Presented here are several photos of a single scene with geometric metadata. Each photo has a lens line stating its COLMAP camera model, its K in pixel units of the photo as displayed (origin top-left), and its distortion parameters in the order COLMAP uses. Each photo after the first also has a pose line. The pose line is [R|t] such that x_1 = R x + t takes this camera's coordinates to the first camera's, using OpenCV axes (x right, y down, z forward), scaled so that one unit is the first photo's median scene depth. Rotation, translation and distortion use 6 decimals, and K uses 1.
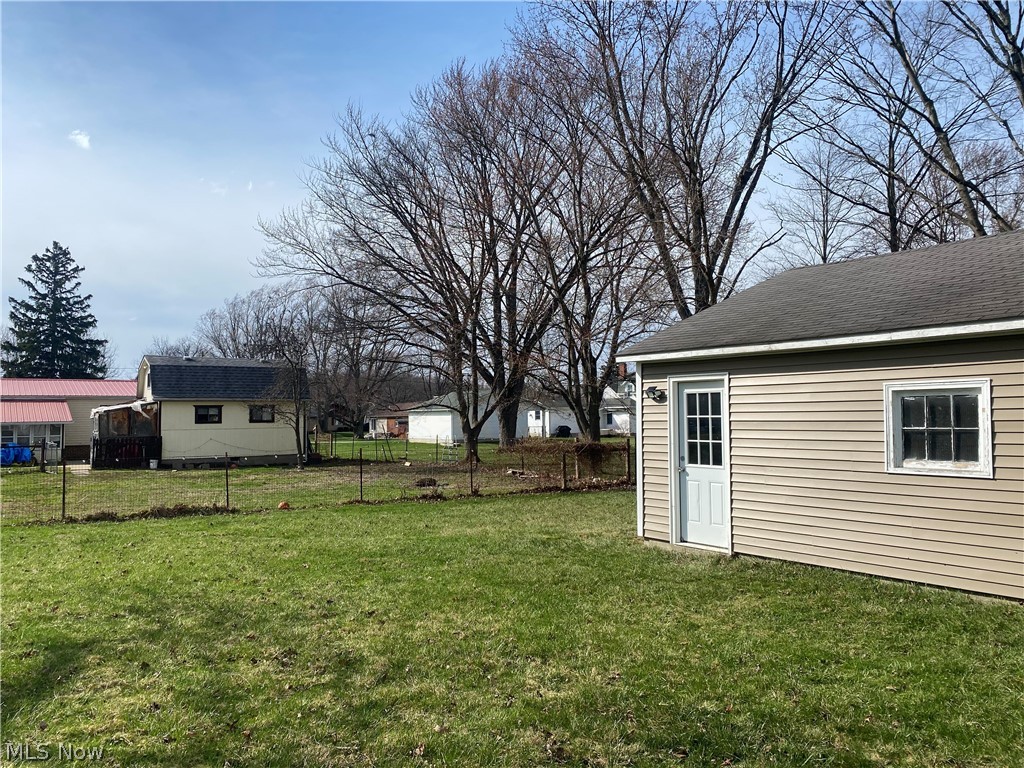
lens RADIAL K [[768.9, 0, 512.0], [0, 768.9, 384.0], [0, 0, 1]] dist [0.052128, -0.064725]
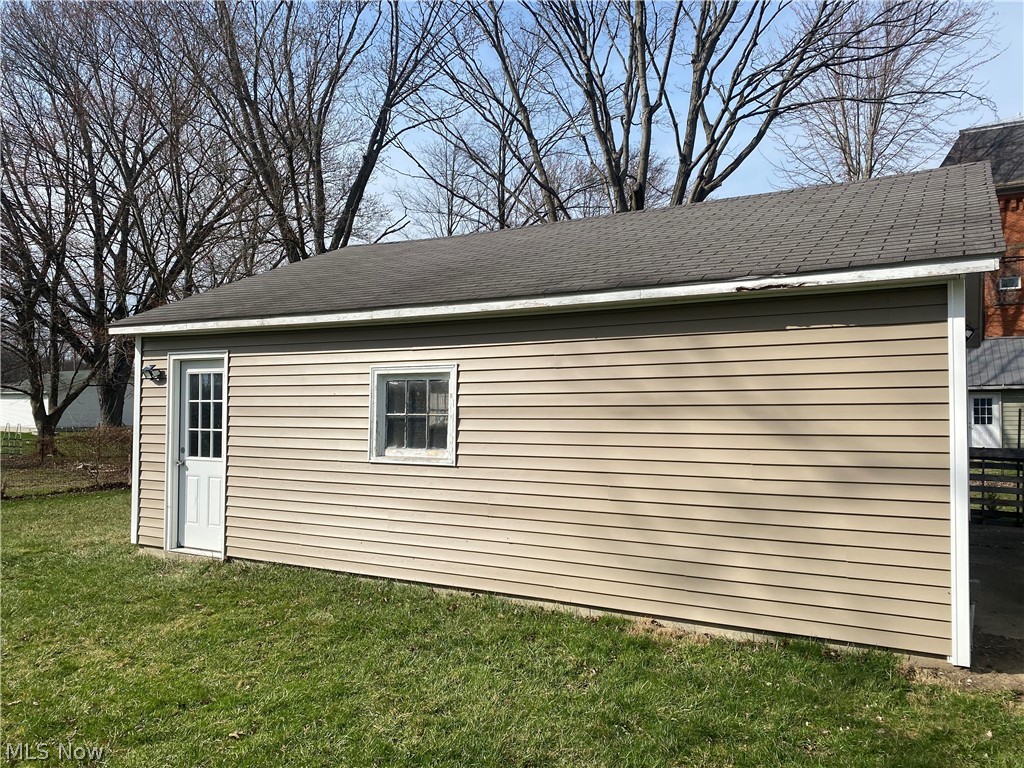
lens RADIAL K [[768.9, 0, 512.0], [0, 768.9, 384.0], [0, 0, 1]] dist [0.052128, -0.064725]
pose [[0.909562, 0.015834, 0.415267, 0.207096], [-0.023659, 0.999626, 0.013704, 0.003245], [-0.414894, -0.022290, 0.909597, 0.074455]]
